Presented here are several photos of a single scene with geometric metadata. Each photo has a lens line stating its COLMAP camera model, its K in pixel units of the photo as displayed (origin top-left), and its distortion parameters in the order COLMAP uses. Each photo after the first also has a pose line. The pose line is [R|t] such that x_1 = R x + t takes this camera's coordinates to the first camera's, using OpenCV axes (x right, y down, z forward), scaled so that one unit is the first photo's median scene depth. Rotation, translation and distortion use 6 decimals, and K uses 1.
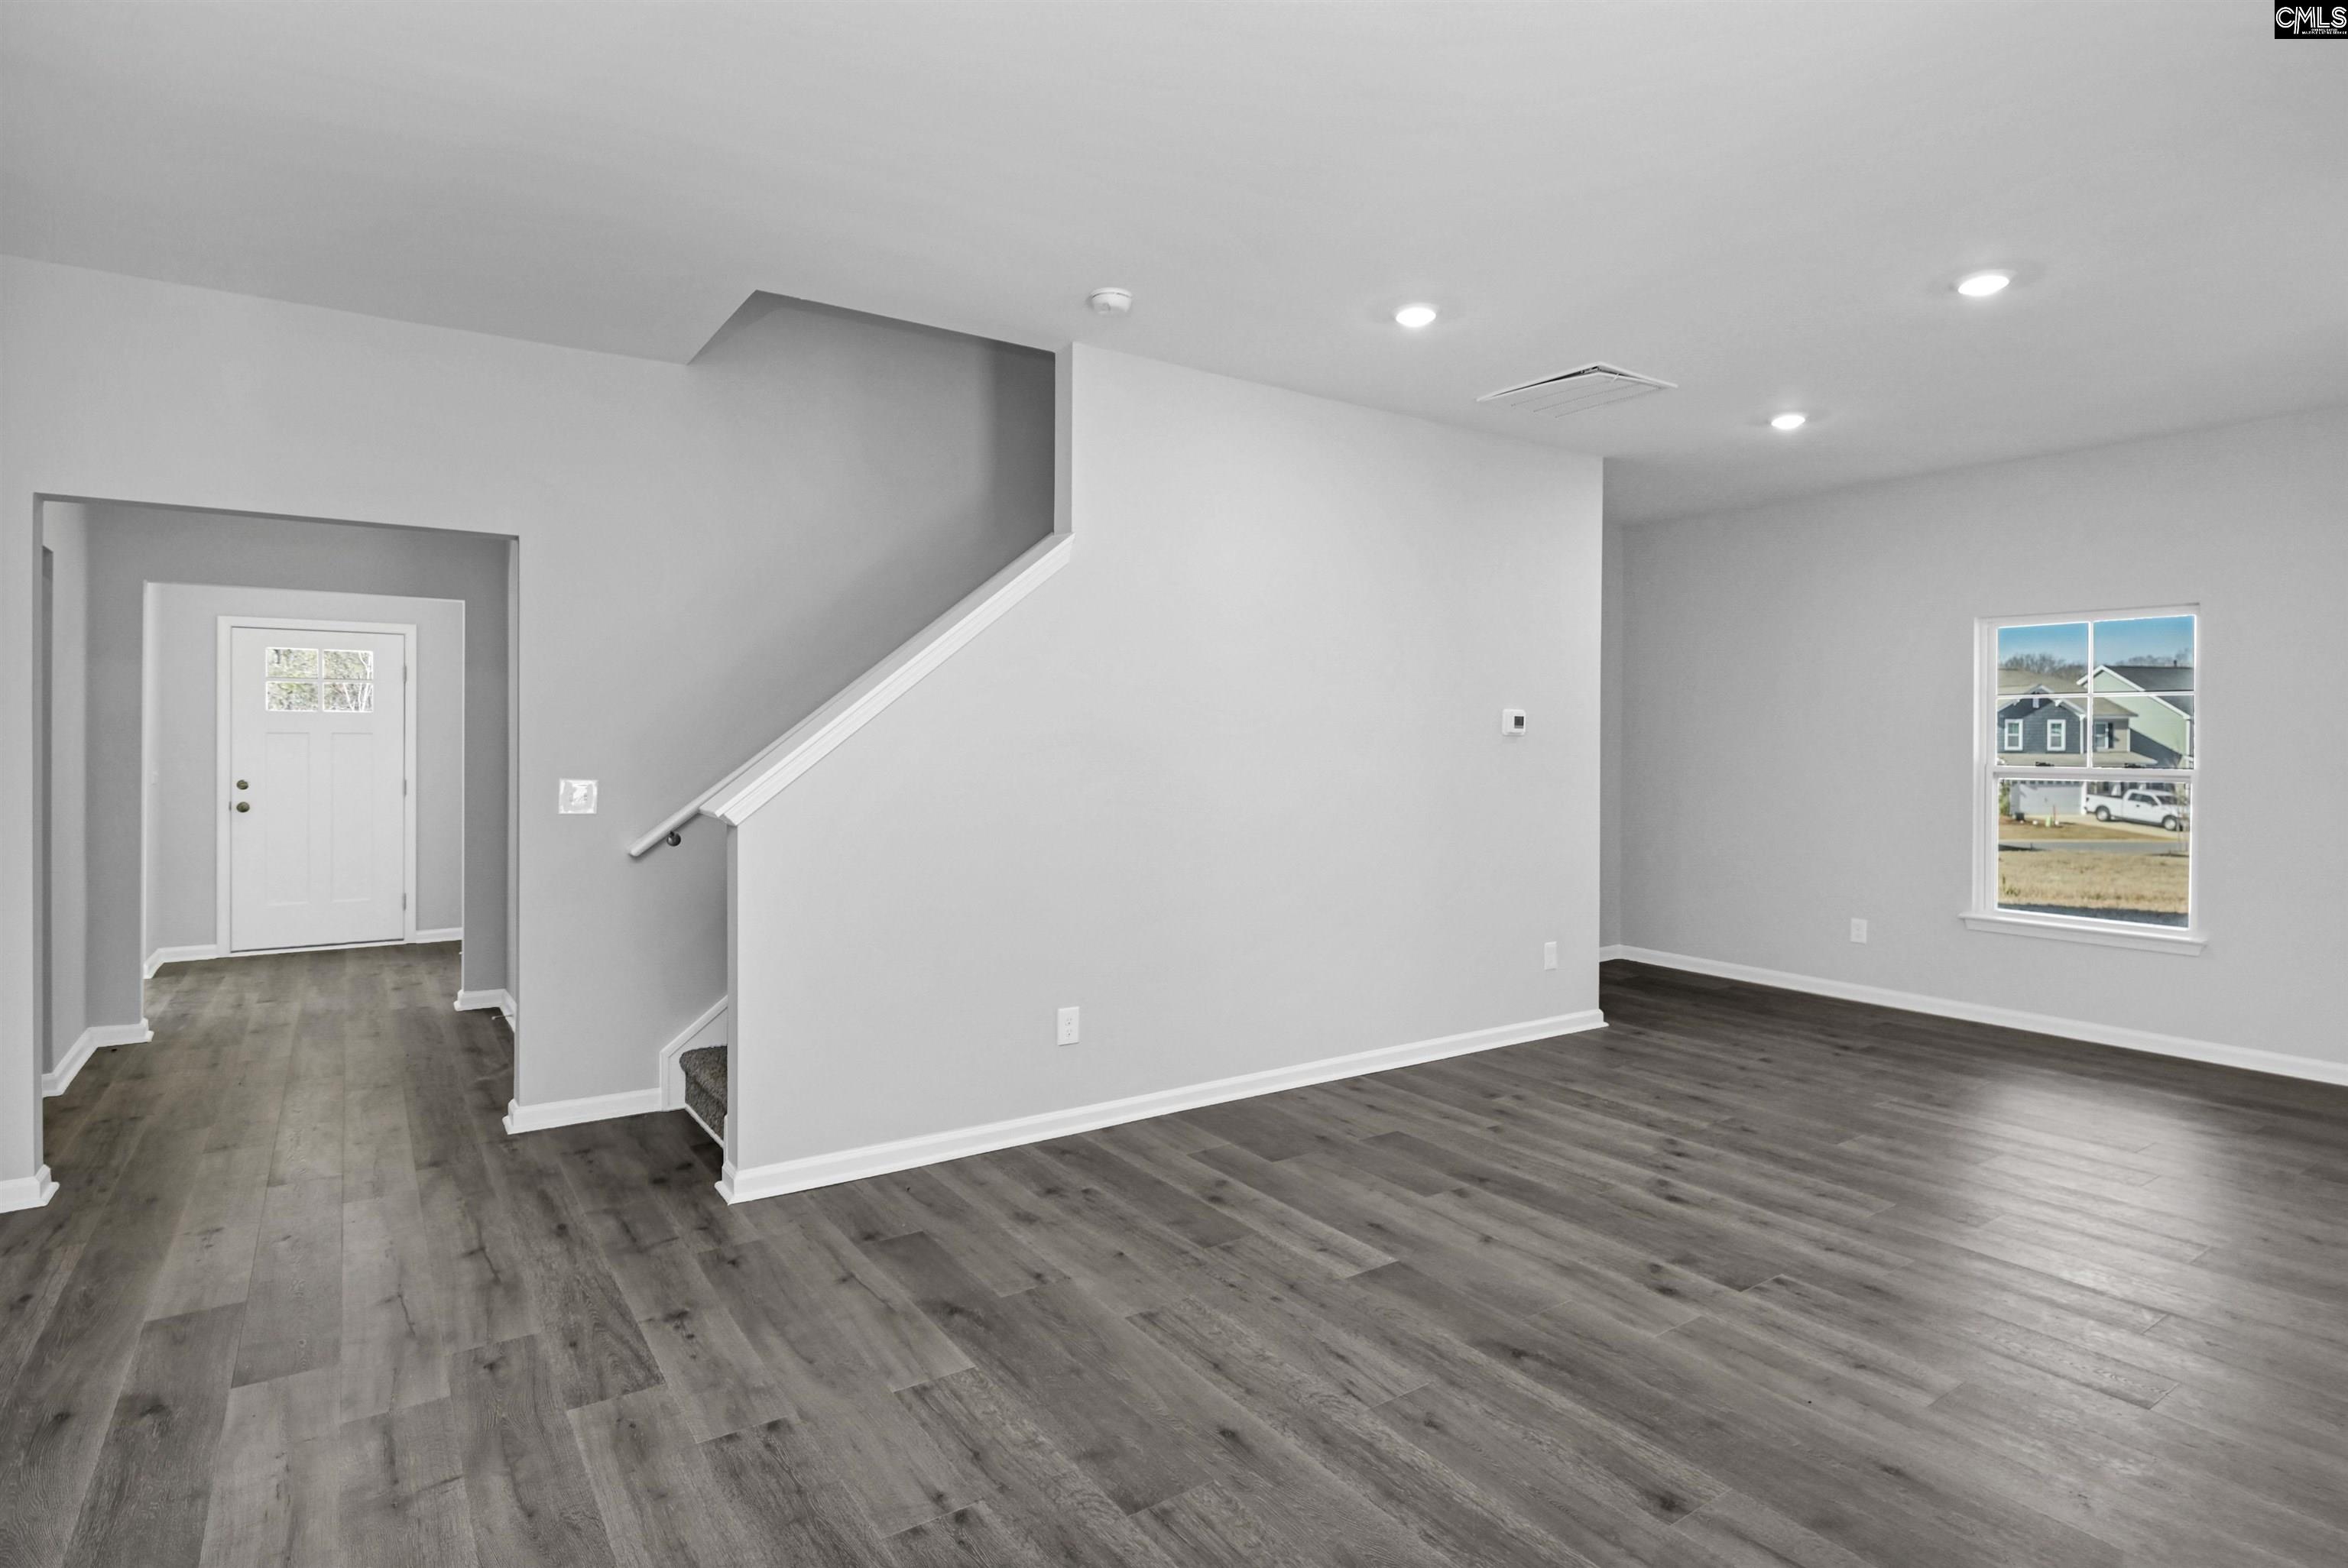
lens RADIAL K [[1229.4, 0, 1178.6], [0, 1229.4, 768.8], [0, 0, 1]] dist [0.002949, -0.000013]
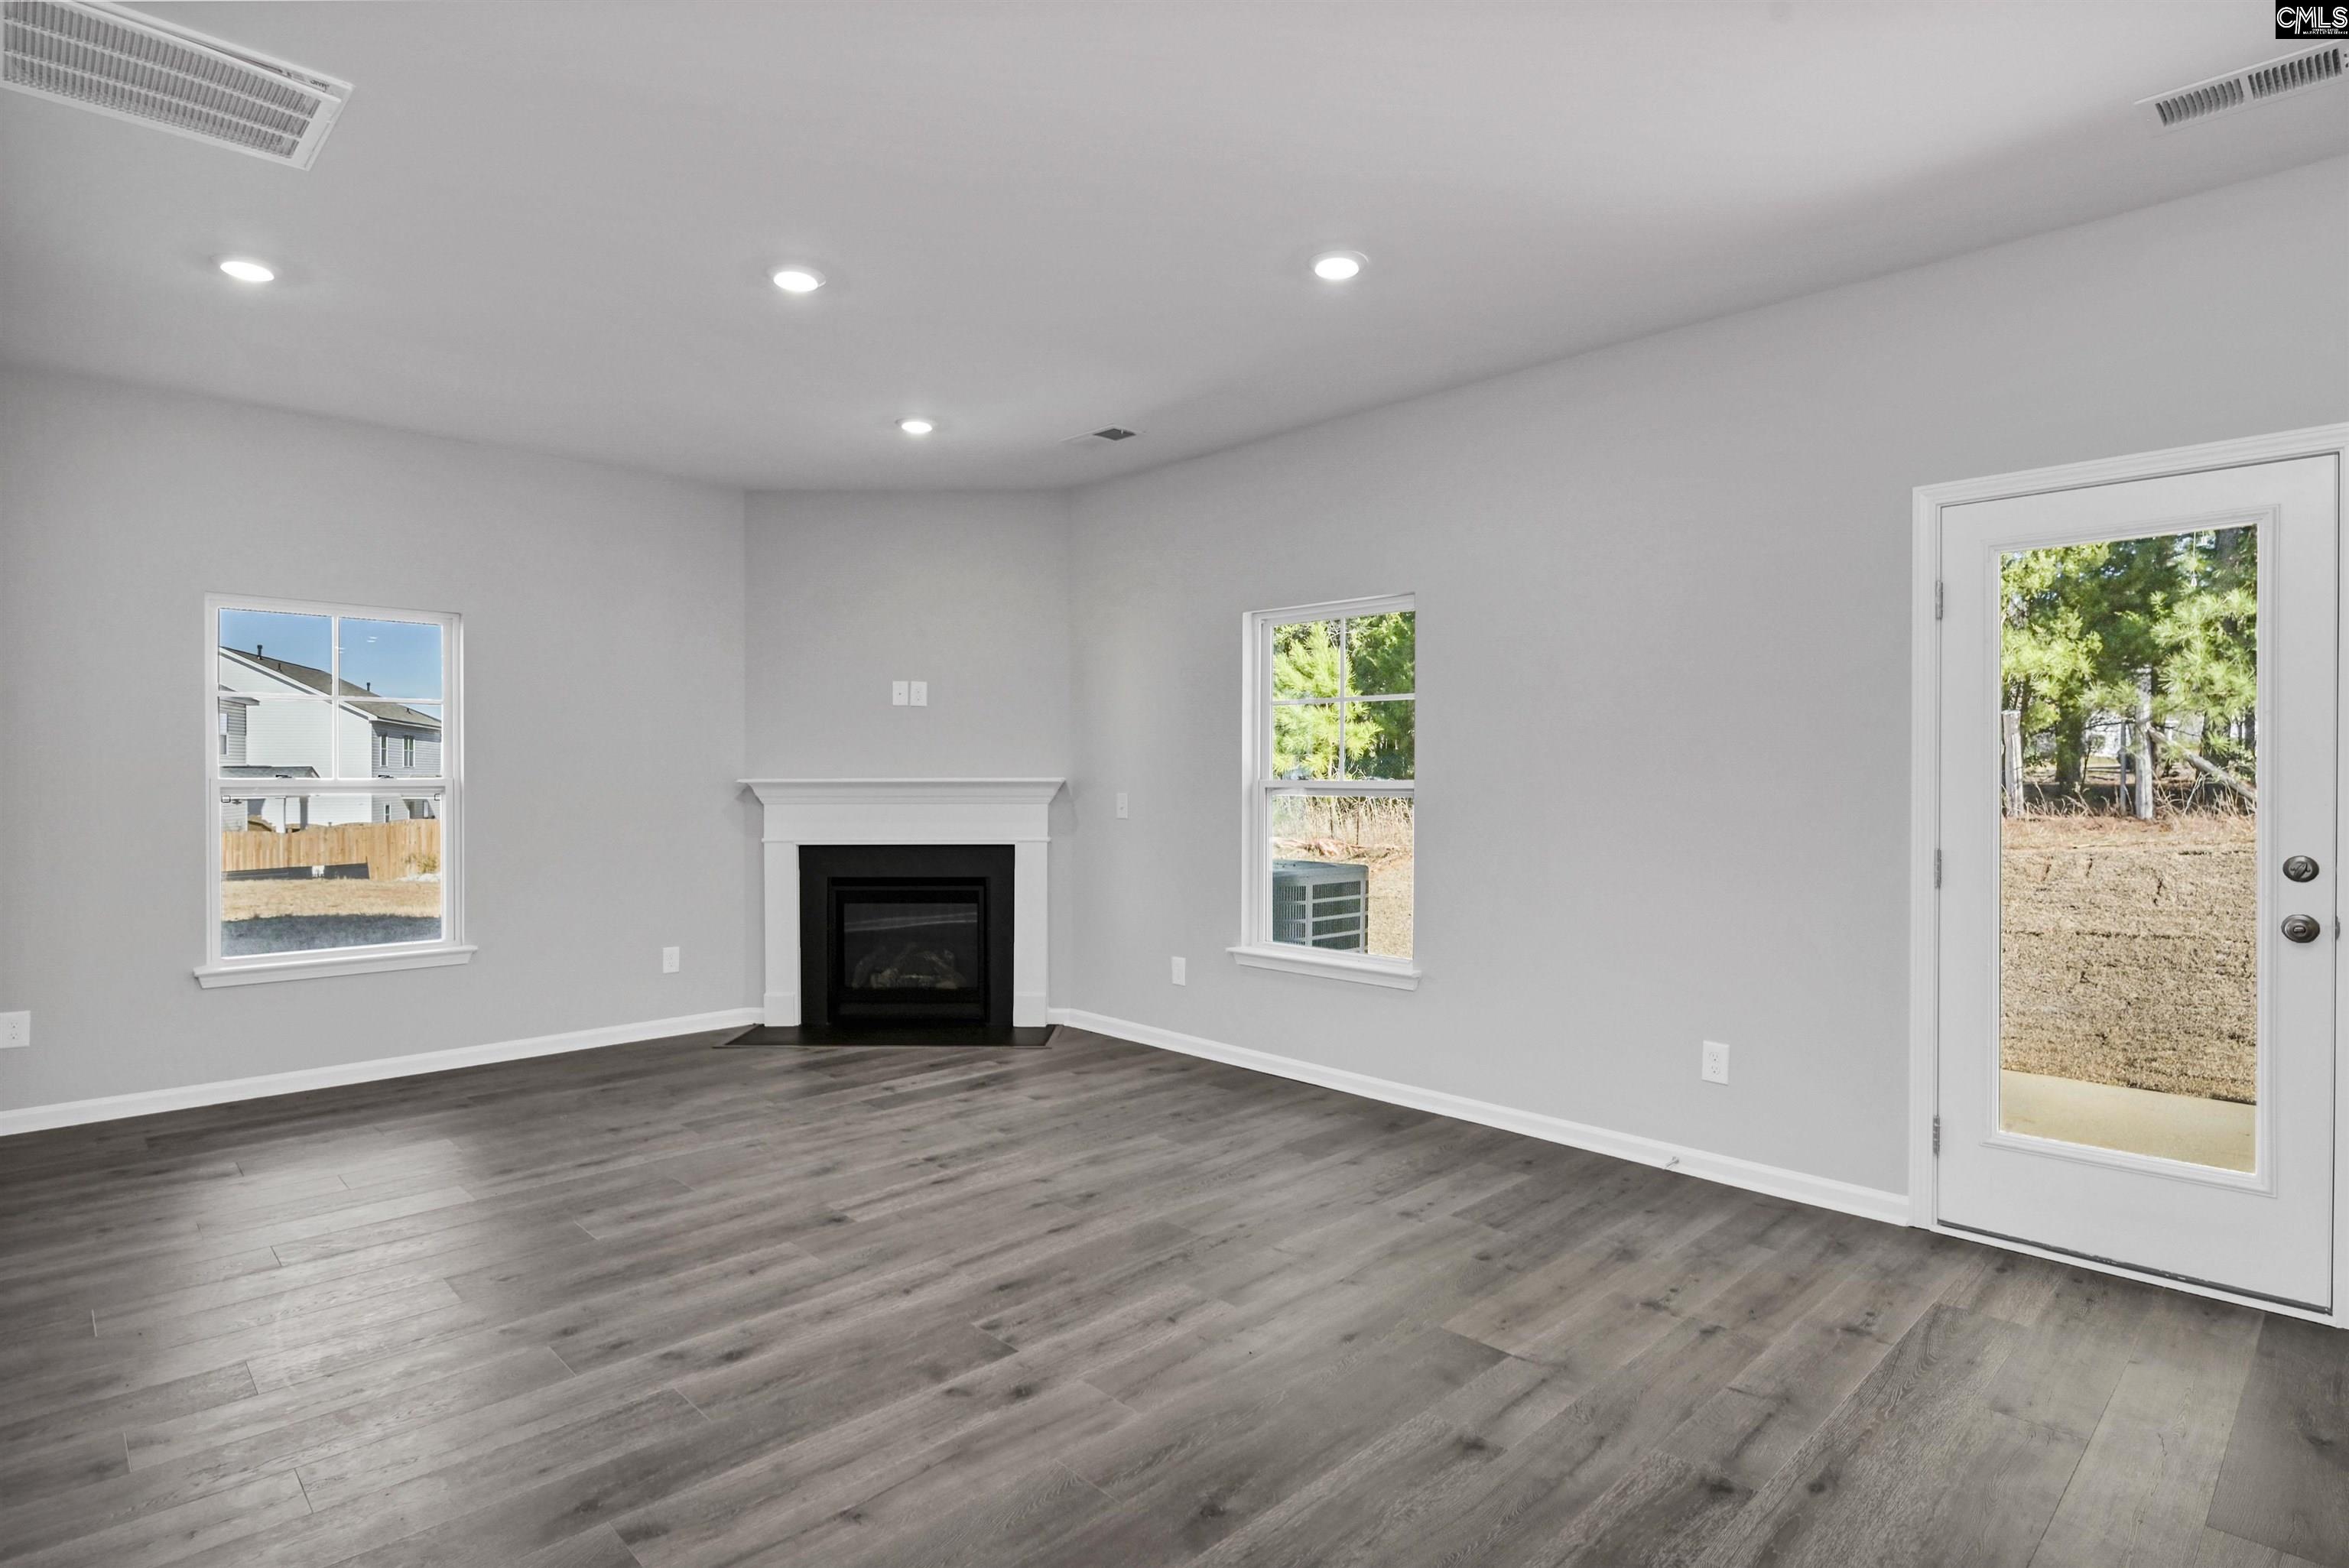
lens RADIAL K [[1229.9, 0, 1180.3], [0, 1229.9, 774.2], [0, 0, 1]] dist [0.002949, -0.000013]
pose [[-0.171990, -0.013112, 0.985011, -0.385664], [0.019883, 0.999662, 0.016779, -0.004604], [-0.984898, 0.022471, -0.171671, 0.911228]]
